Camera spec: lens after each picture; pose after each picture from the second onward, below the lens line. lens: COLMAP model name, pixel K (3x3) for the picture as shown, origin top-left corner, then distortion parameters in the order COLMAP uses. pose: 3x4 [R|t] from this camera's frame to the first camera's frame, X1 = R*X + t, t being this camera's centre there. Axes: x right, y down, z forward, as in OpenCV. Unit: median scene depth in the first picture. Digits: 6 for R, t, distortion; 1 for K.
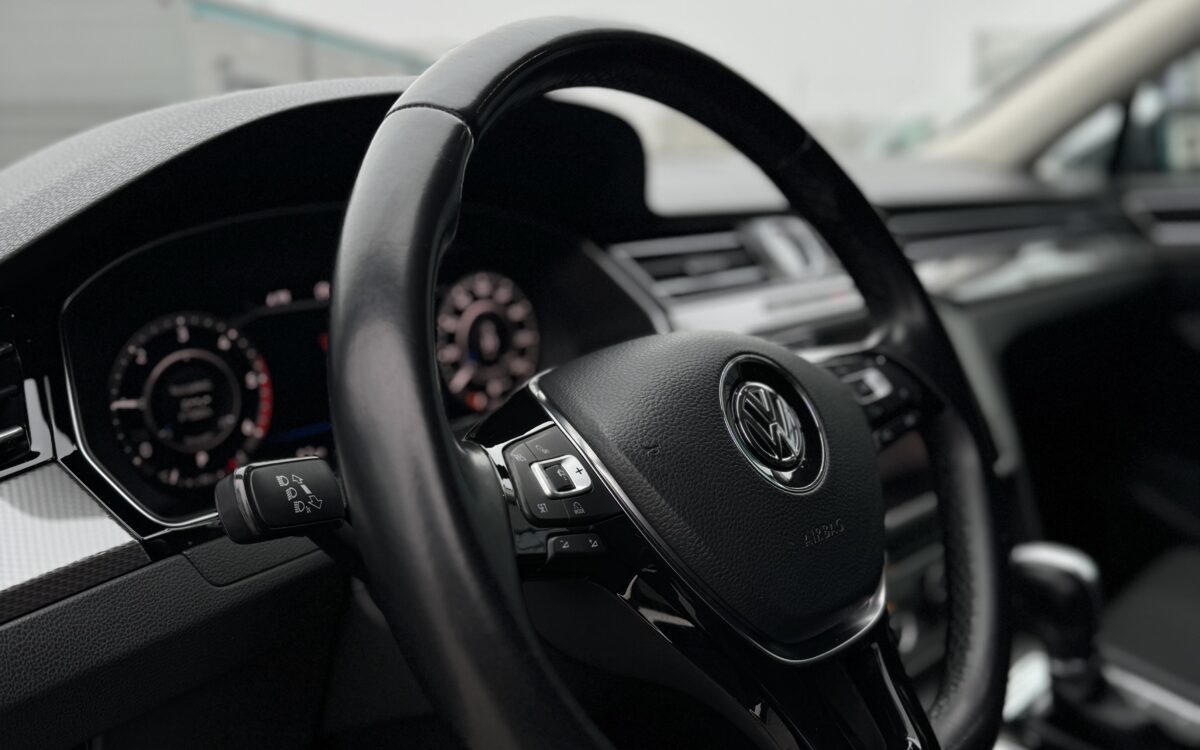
lens RADIAL K [[1074.1, 0, 581.3], [0, 1074.1, 379.4], [0, 0, 1]] dist [0.183660, -0.341842]
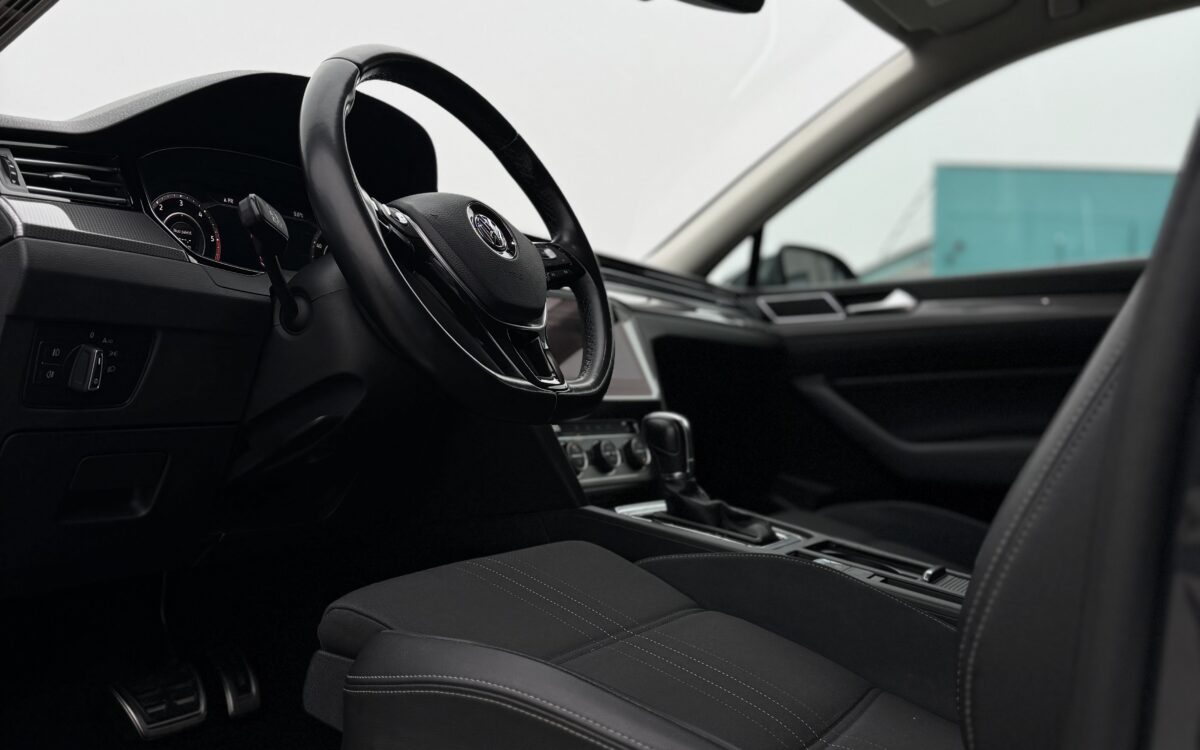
lens RADIAL K [[1074.1, 0, 581.3], [0, 1074.1, 379.4], [0, 0, 1]] dist [0.183660, -0.341842]
pose [[0.982829, 0.040687, 0.179976, -0.018356], [-0.002189, 0.977887, -0.209121, 0.651173], [-0.184505, 0.205136, 0.961185, -0.871179]]
